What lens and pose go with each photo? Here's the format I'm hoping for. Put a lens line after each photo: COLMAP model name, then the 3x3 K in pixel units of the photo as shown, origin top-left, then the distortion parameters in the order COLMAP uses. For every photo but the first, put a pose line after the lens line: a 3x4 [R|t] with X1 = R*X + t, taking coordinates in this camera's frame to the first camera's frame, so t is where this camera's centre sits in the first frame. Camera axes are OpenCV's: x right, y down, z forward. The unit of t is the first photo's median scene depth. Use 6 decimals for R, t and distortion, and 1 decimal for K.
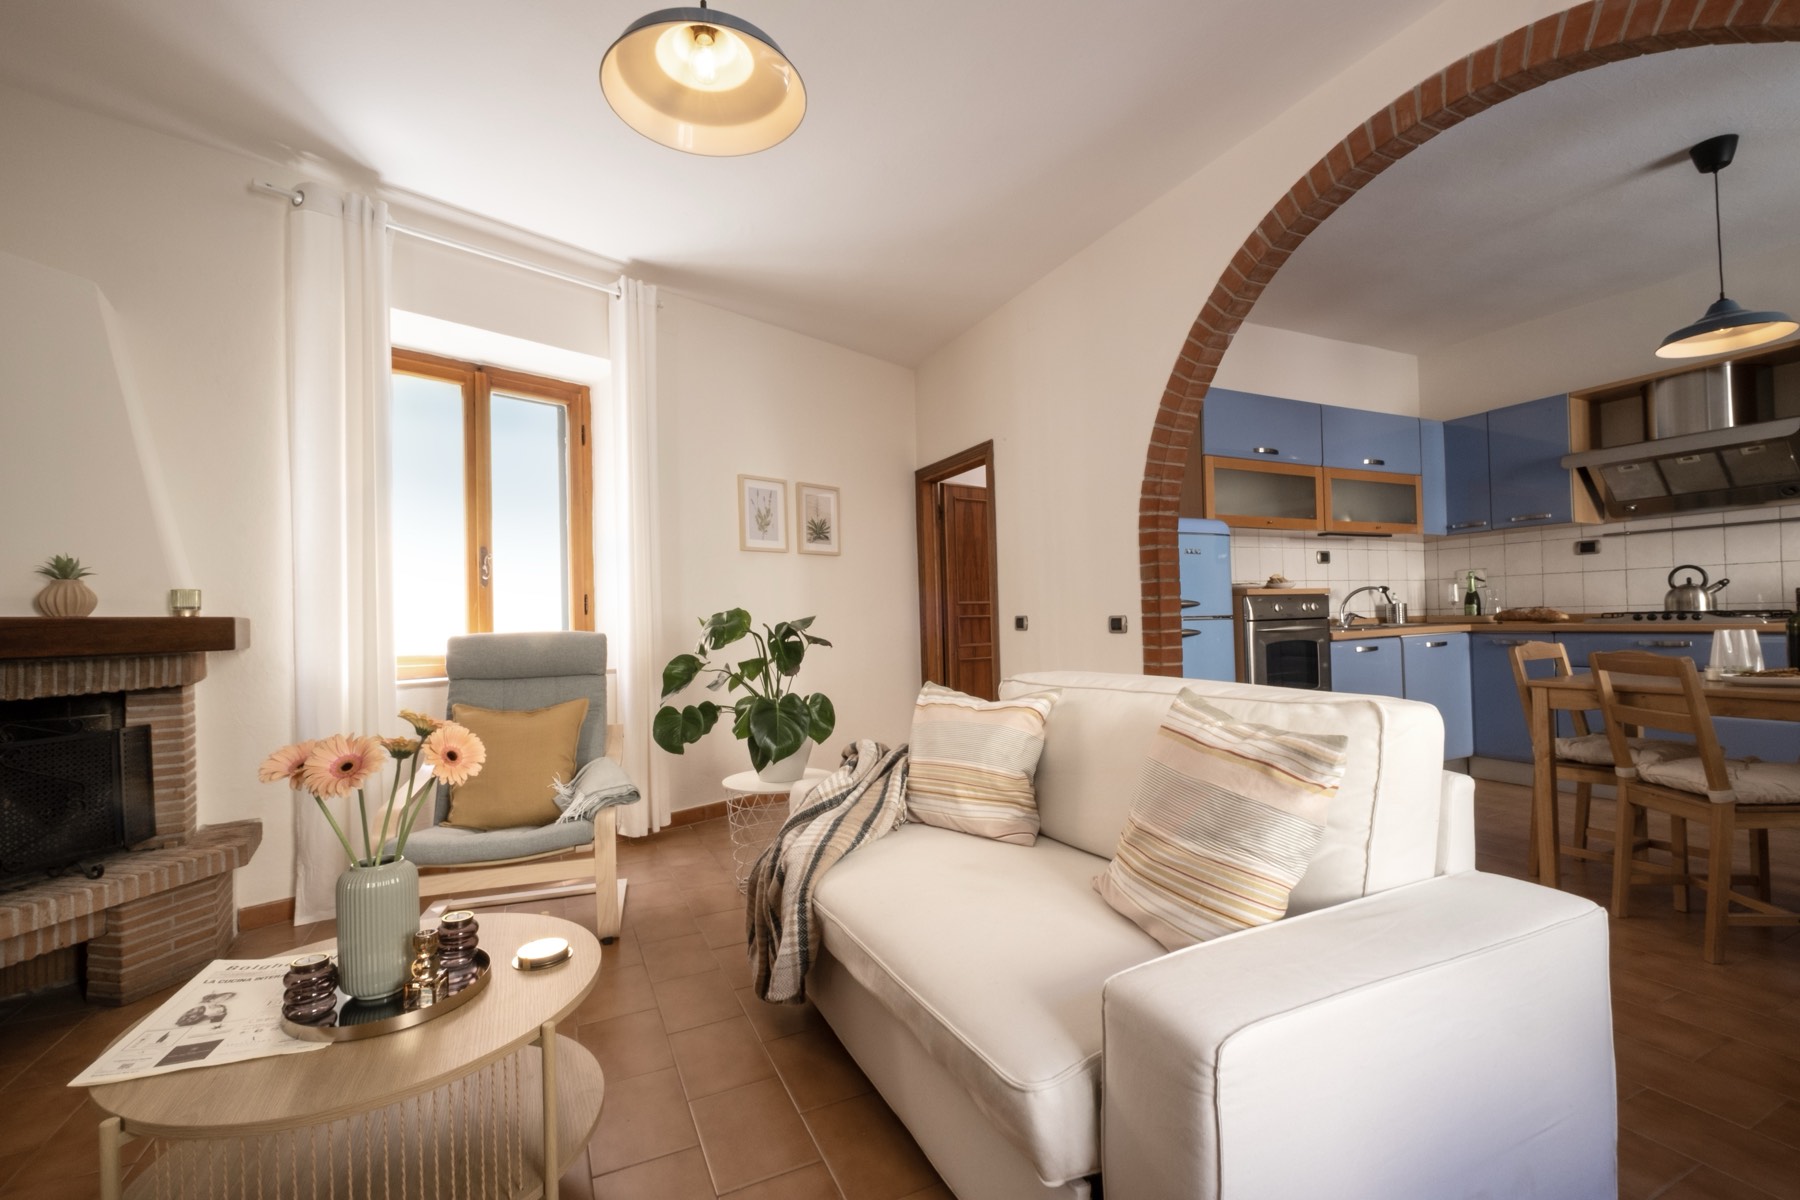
lens RADIAL K [[771.9, 0, 900.0], [0, 771.9, 600.0], [0, 0, 1]] dist [-0.008576, 0.000758]
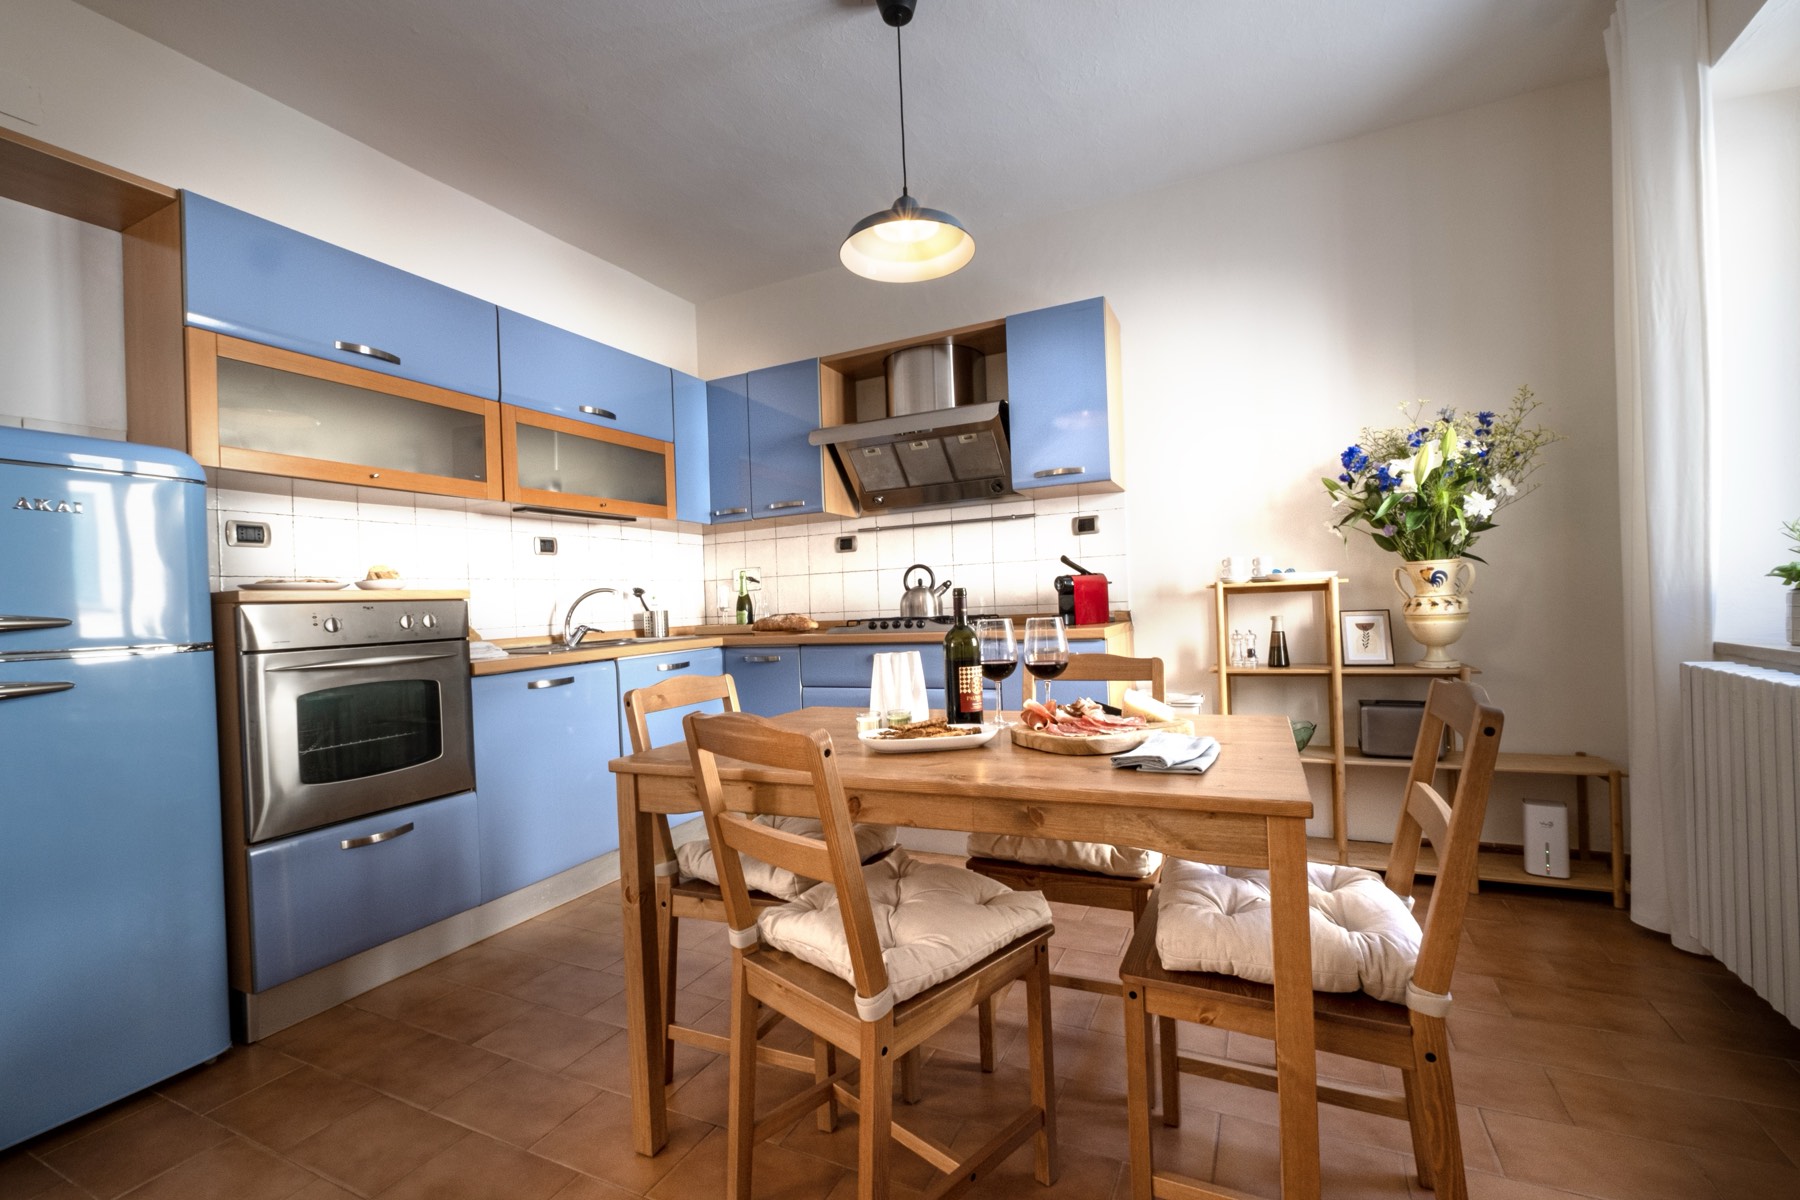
lens RADIAL K [[771.9, 0, 900.0], [0, 771.9, 600.0], [0, 0, 1]] dist [-0.008576, 0.000758]
pose [[0.777653, -0.005293, 0.628672, 0.448566], [0.008012, 0.999967, -0.001491, -0.003705], [-0.628643, 0.006196, 0.777669, 0.319643]]
